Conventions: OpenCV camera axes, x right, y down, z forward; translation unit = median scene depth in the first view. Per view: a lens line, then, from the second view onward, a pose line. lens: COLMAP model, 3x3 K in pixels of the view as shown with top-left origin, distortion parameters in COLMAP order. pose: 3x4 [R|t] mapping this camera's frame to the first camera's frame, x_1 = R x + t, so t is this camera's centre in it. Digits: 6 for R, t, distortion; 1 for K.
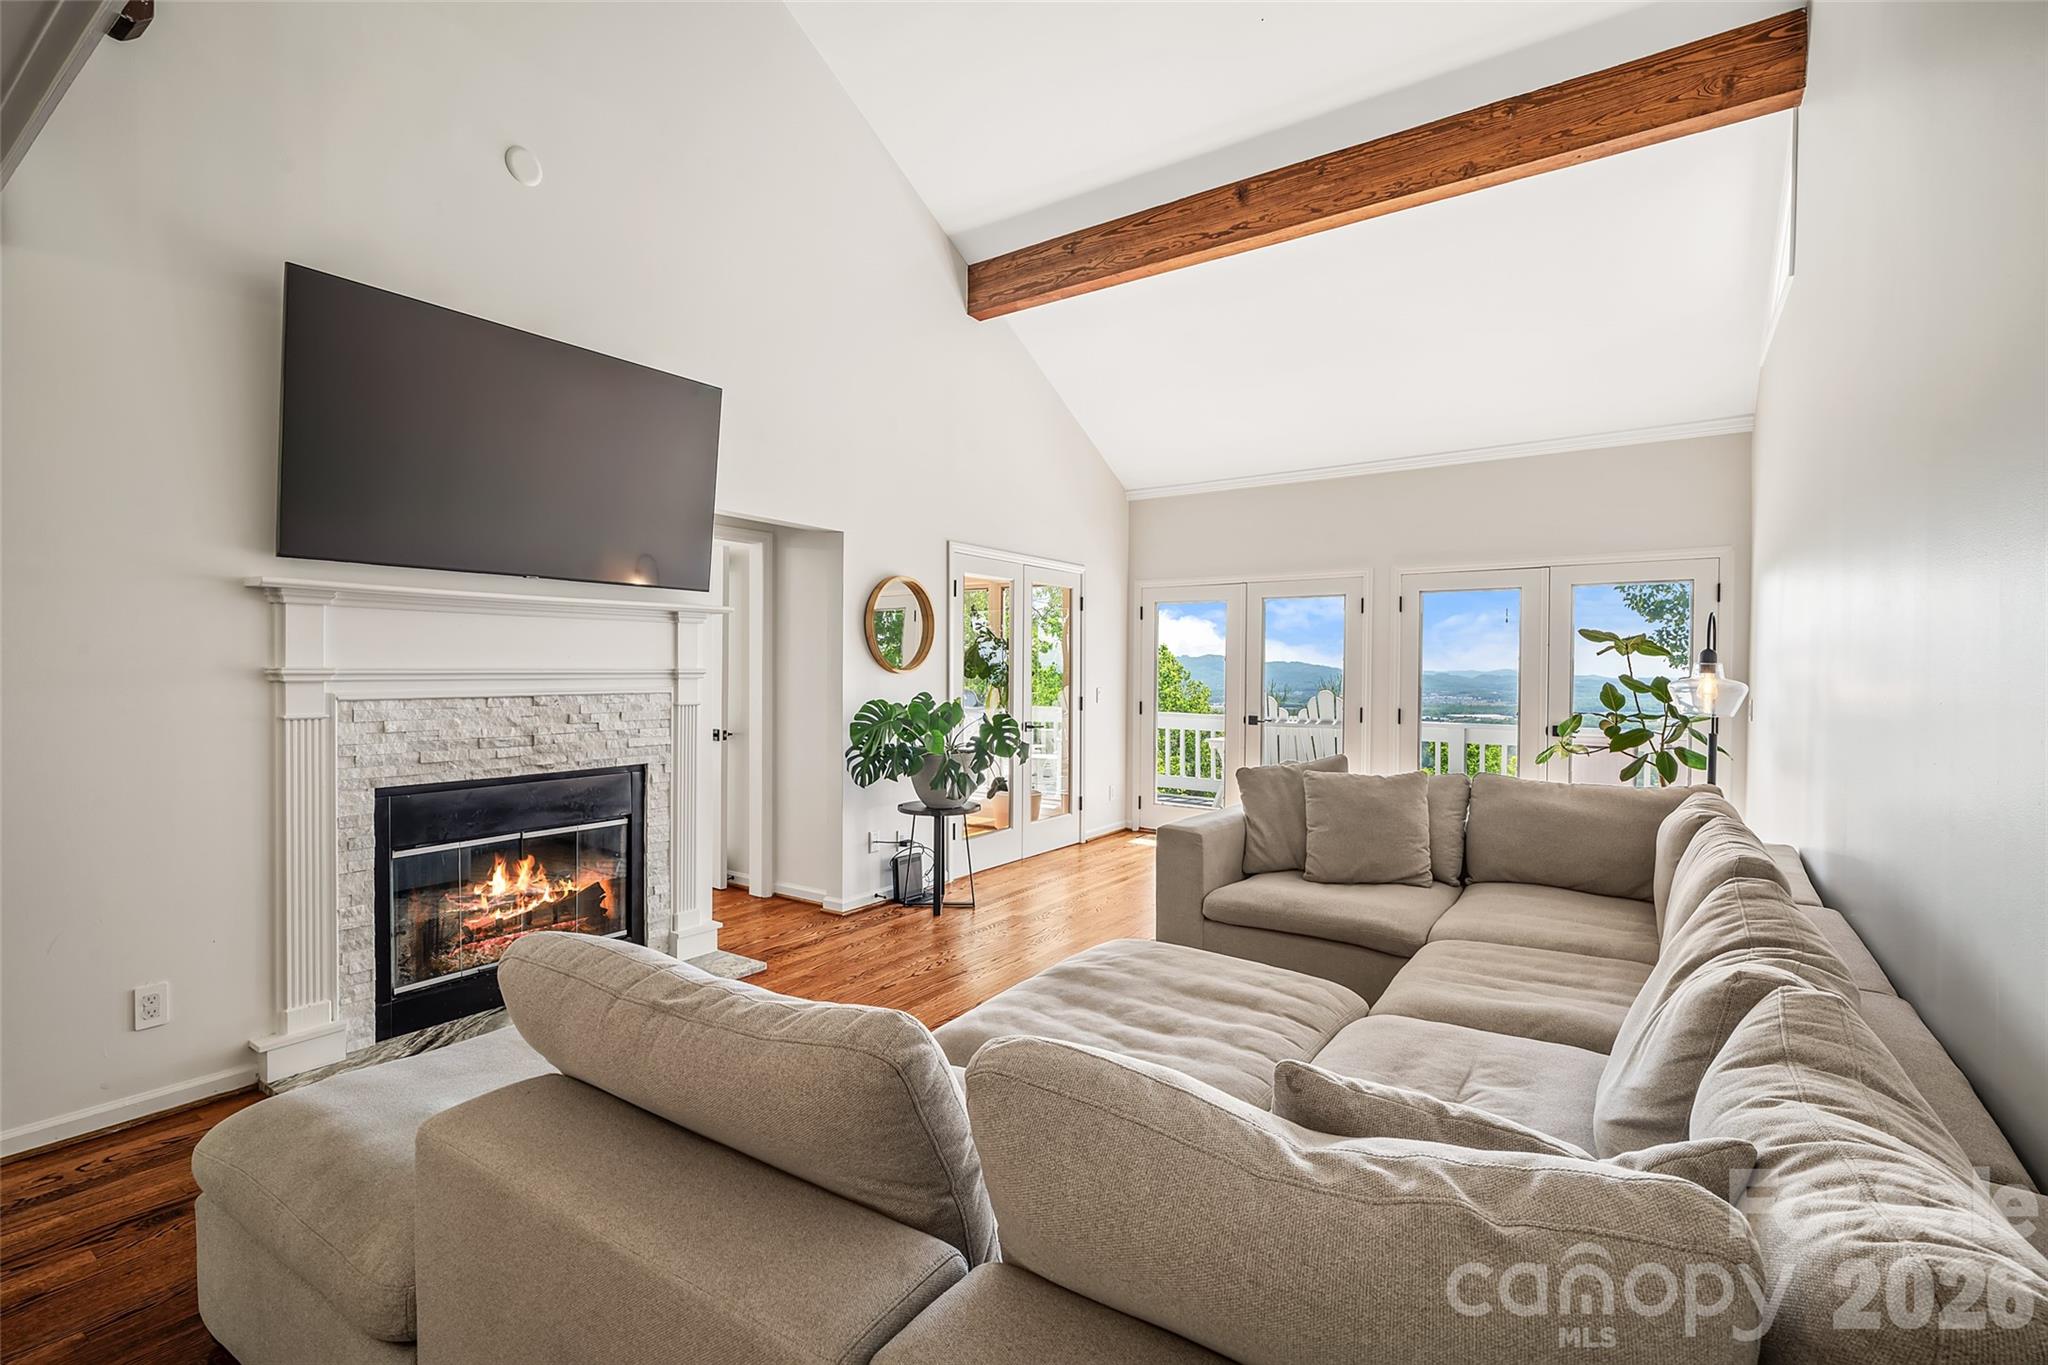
lens RADIAL K [[932.0, 0, 1024.7], [0, 932.0, 675.3], [0, 0, 1]] dist [-0.000733, 0.000215]
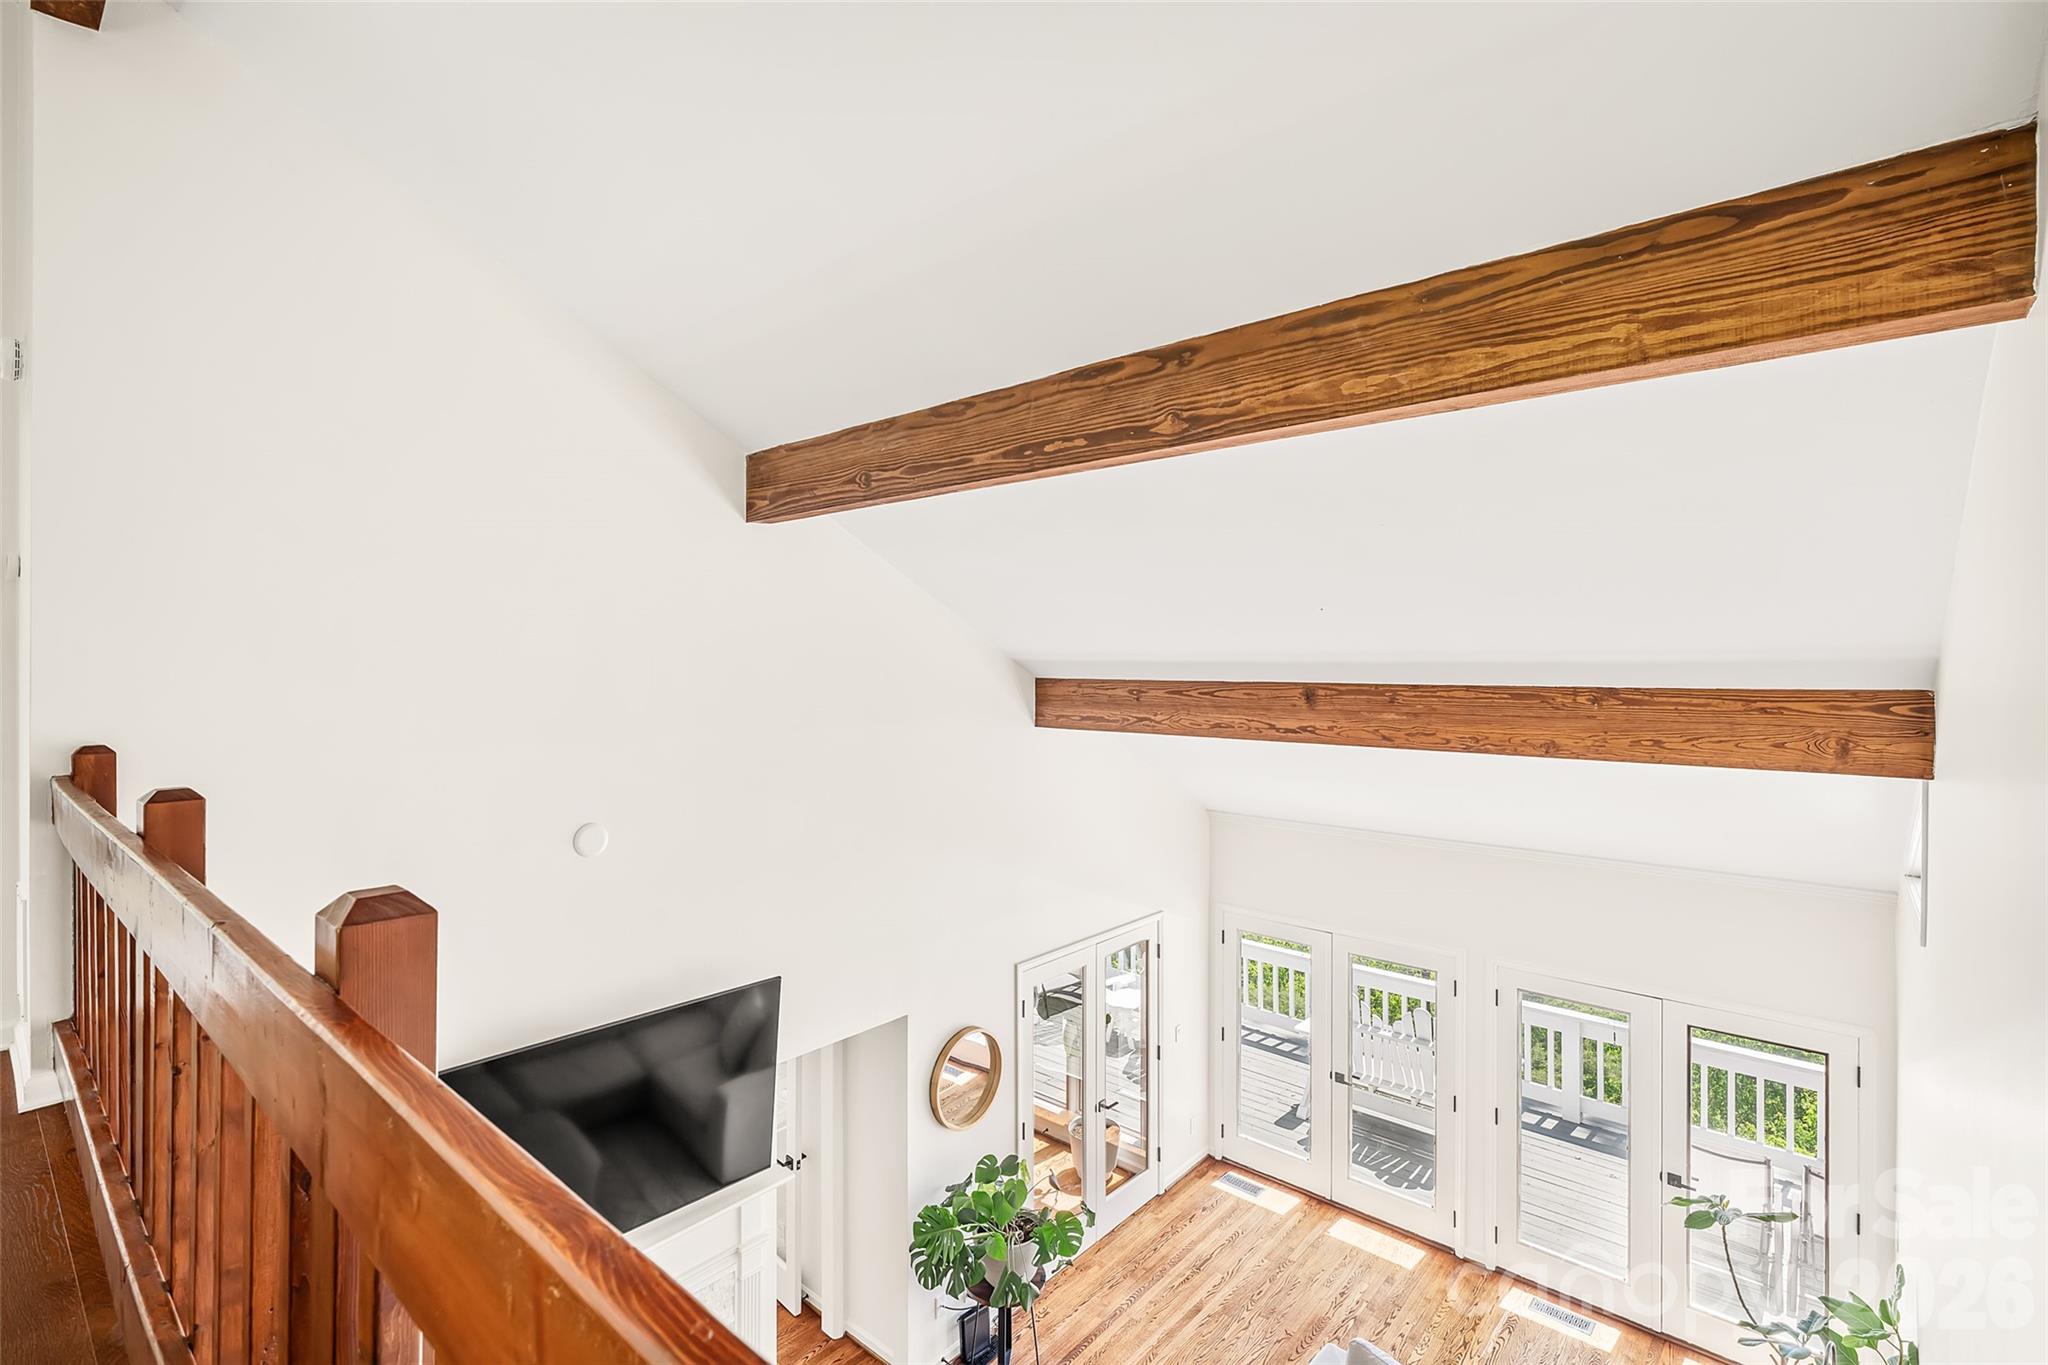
lens RADIAL K [[940.1, 0, 1029.4], [0, 940.1, 658.7], [0, 0, 1]] dist [-0.000333, 0.000164]
pose [[0.993984, -0.005104, -0.109404, 0.066918], [0.004471, 0.999972, -0.006033, -0.714803], [0.109431, 0.005508, 0.993979, 0.001065]]
